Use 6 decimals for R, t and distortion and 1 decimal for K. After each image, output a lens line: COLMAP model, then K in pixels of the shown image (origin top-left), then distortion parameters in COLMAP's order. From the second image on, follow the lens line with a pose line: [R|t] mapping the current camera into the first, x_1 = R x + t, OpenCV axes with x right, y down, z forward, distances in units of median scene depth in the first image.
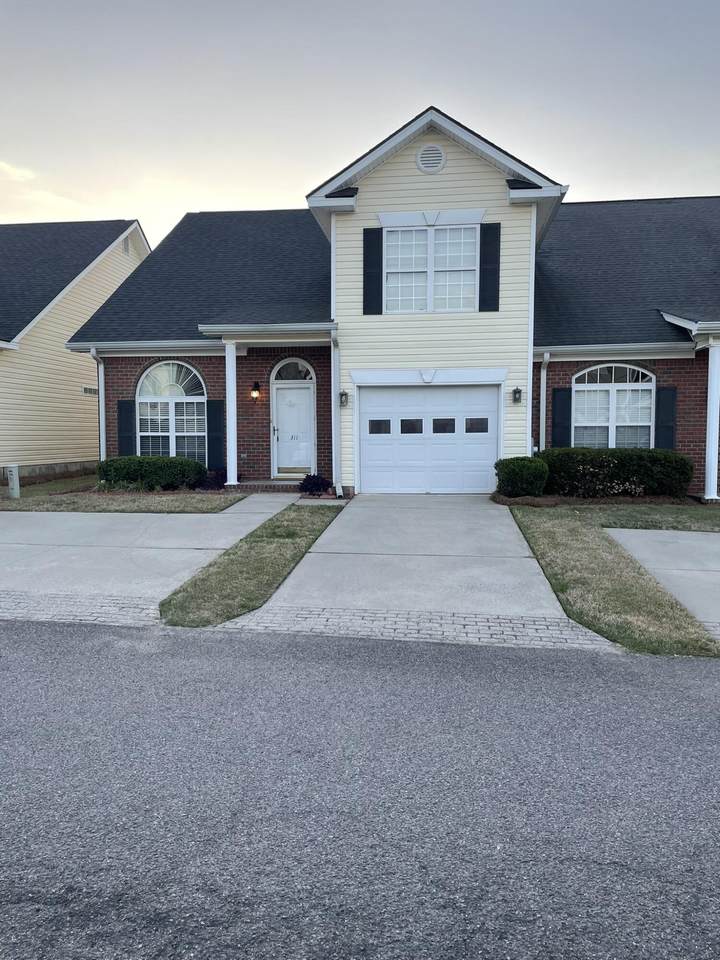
lens RADIAL K [[716.2, 0, 350.4], [0, 716.2, 470.1], [0, 0, 1]] dist [0.049732, -0.001170]
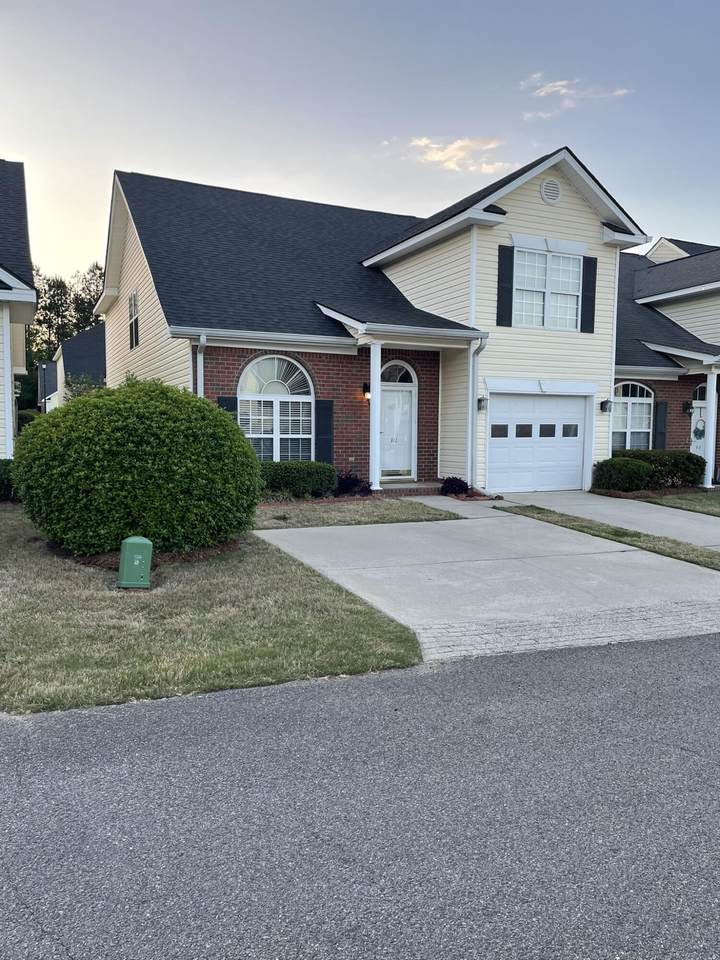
lens RADIAL K [[721.0, 0, 360.0], [0, 721.0, 480.0], [0, 0, 1]] dist [0.058692, -0.063679]
pose [[0.847052, -0.027648, 0.530791, -0.711614], [0.015905, 0.999517, 0.026680, -0.019233], [-0.531272, -0.014157, 0.847083, 0.189095]]
